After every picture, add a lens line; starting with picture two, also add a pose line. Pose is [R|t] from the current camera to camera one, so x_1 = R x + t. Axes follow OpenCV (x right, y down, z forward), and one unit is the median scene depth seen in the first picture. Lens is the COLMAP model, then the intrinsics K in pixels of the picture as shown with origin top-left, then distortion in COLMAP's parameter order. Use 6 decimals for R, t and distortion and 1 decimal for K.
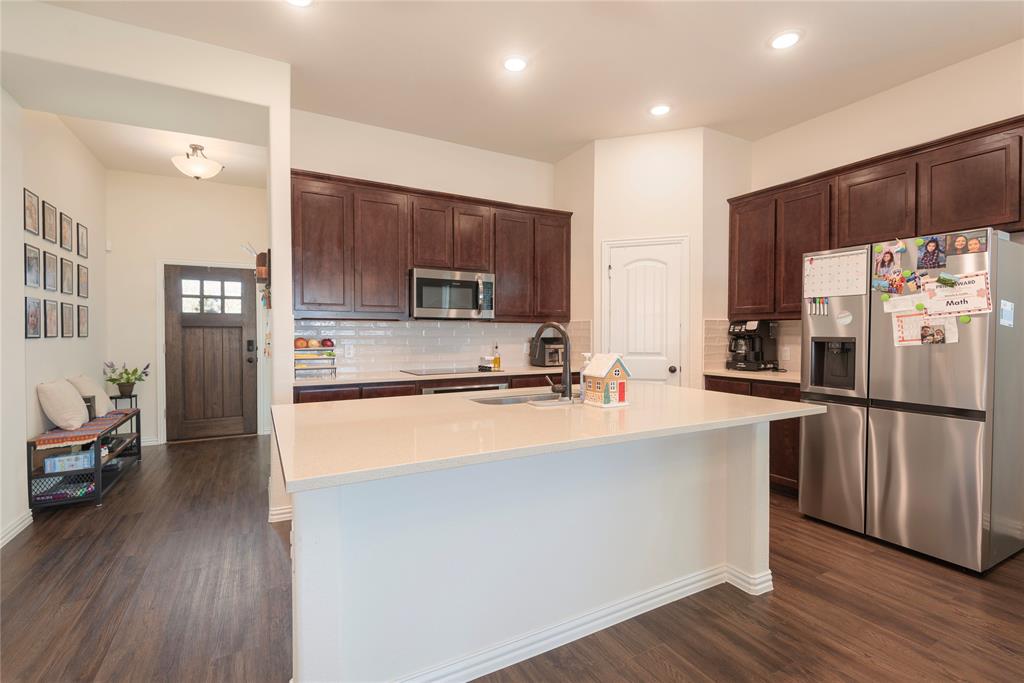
lens RADIAL K [[461.1, 0, 506.3], [0, 461.1, 340.5], [0, 0, 1]] dist [0.008773, -0.000479]
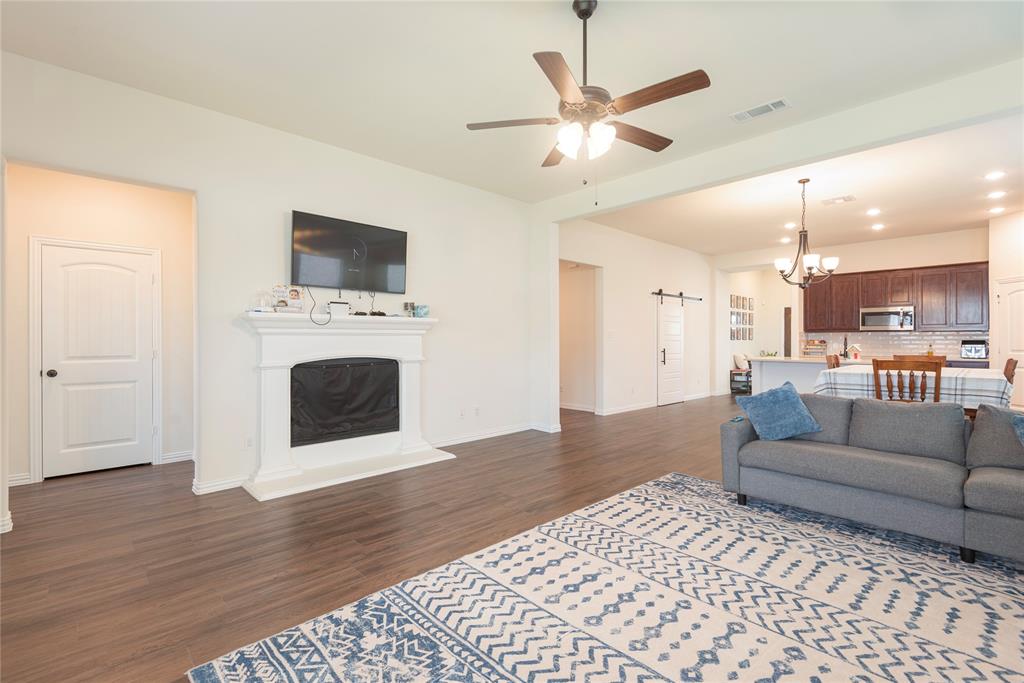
lens RADIAL K [[461.1, 0, 515.2], [0, 461.1, 341.4], [0, 0, 1]] dist [0.008773, -0.000479]
pose [[0.267425, 0.003211, -0.963573, 1.492318], [-0.009081, 0.999958, 0.000812, 0.014374], [0.963536, 0.008533, 0.267443, -1.183044]]
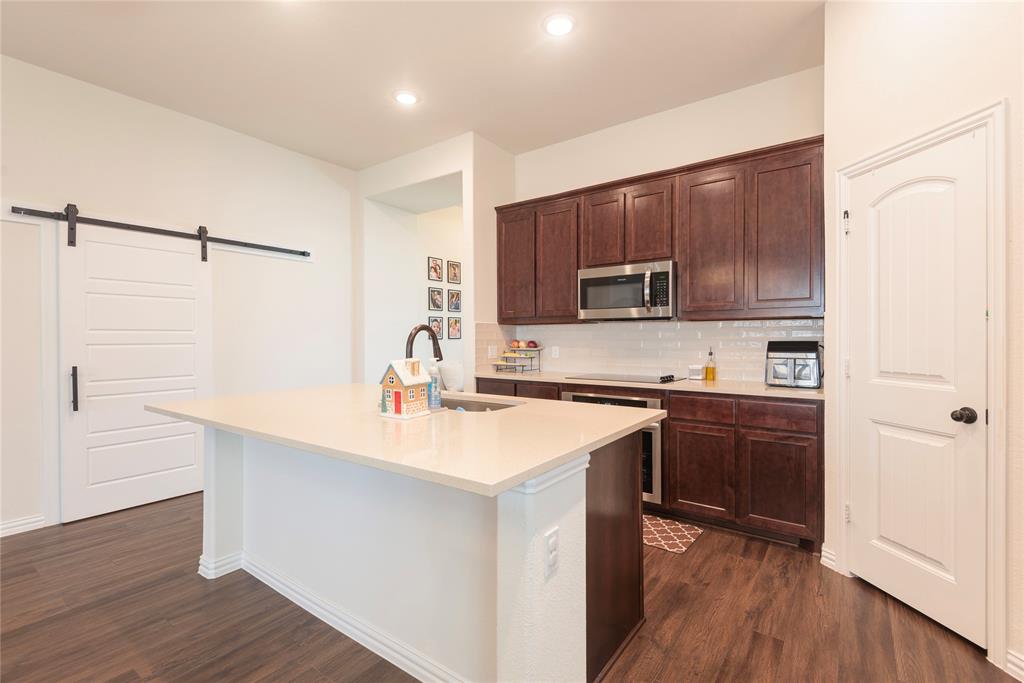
lens RADIAL K [[461.1, 0, 504.1], [0, 461.1, 338.7], [0, 0, 1]] dist [0.008773, -0.000479]
pose [[0.416965, 0.001892, -0.908921, 0.624429], [-0.008007, 0.999967, -0.001592, -0.006684], [0.908887, 0.007942, 0.416966, 0.441997]]
